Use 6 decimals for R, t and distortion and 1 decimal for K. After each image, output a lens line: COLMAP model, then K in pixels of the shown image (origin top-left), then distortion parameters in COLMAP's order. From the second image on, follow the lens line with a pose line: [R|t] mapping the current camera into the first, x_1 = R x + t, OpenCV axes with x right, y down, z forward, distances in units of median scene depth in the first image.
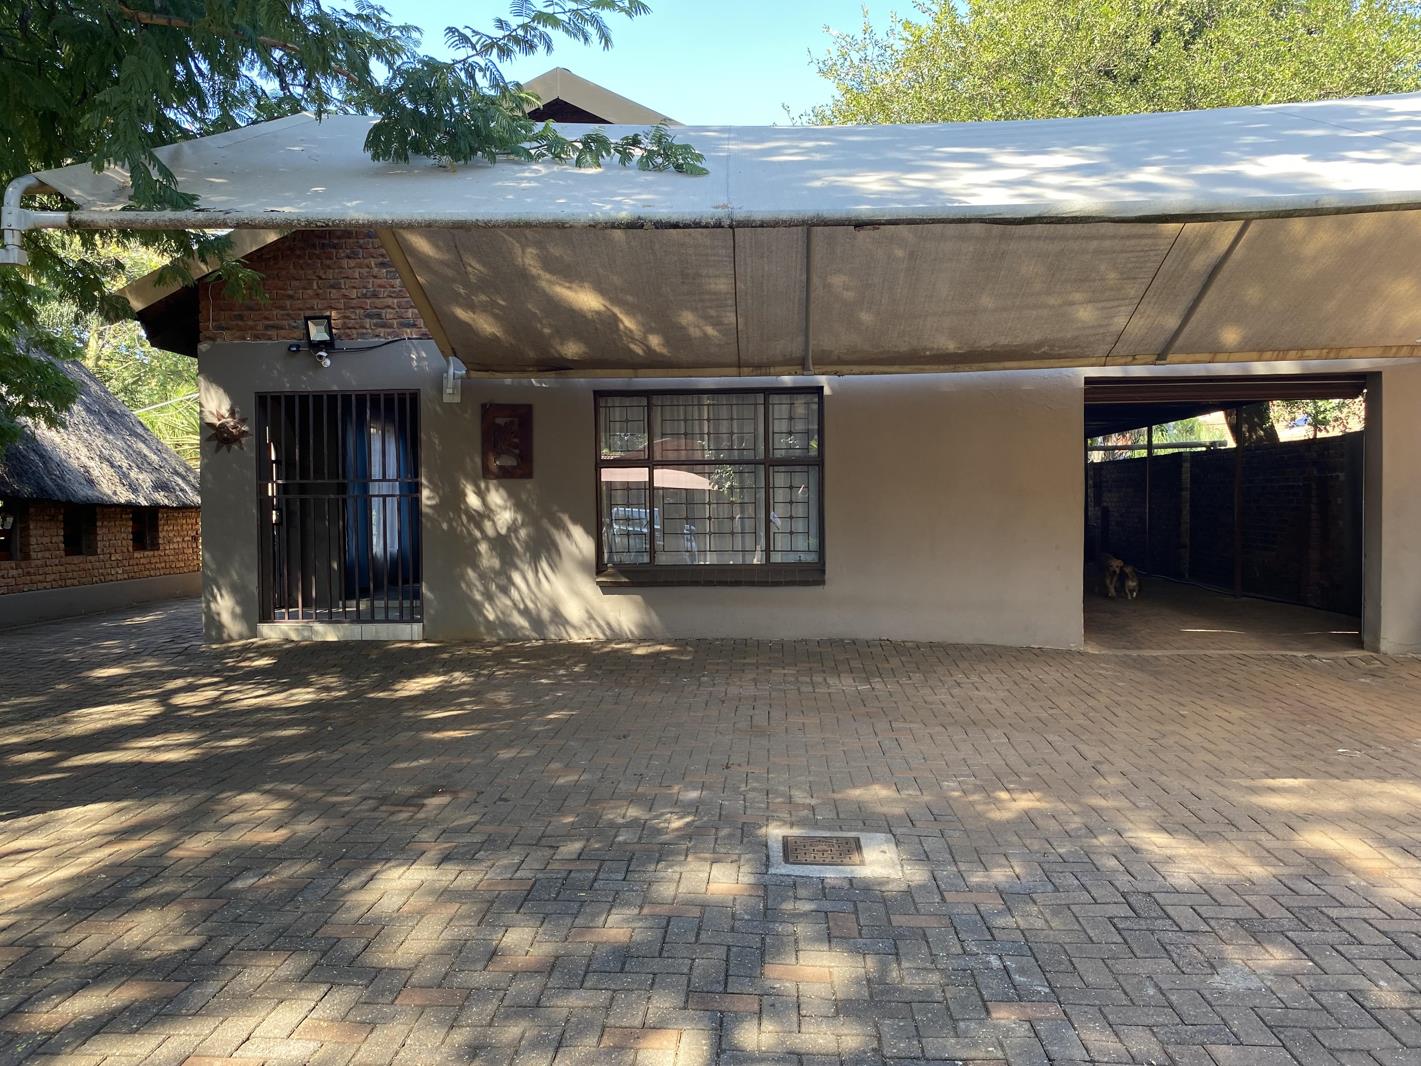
lens RADIAL K [[1094.2, 0, 741.3], [0, 1094.2, 545.2], [0, 0, 1]] dist [0.005179, -0.040586]
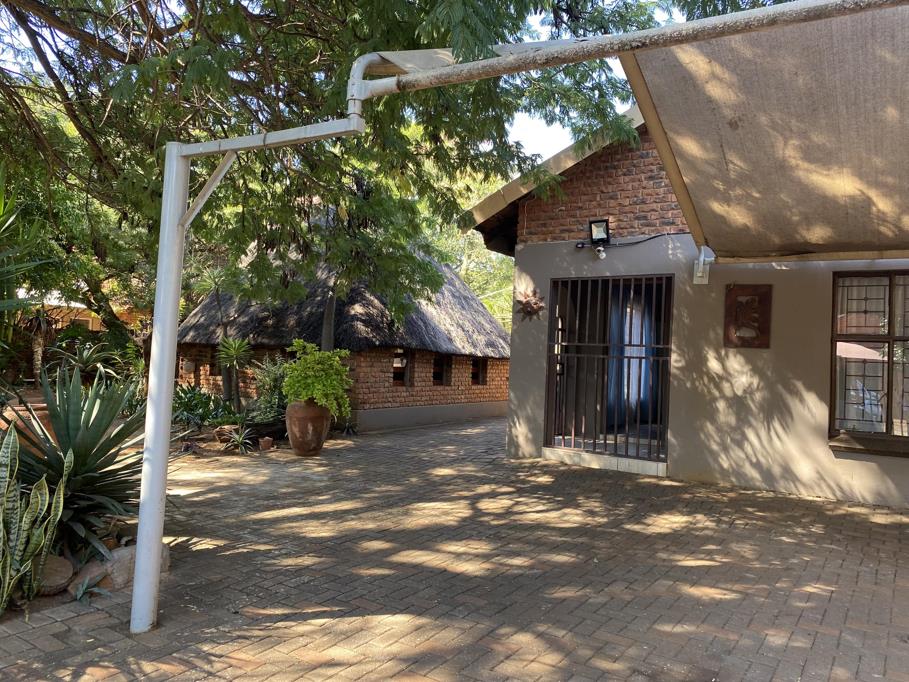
lens RADIAL K [[700.0, 0, 474.2], [0, 700.0, 348.8], [0, 0, 1]] dist [0.005179, -0.040586]
pose [[0.867415, 0.040571, -0.495929, -0.095079], [-0.069812, 0.996735, -0.040565, -0.009432], [0.492664, 0.069809, 0.867415, 0.208111]]
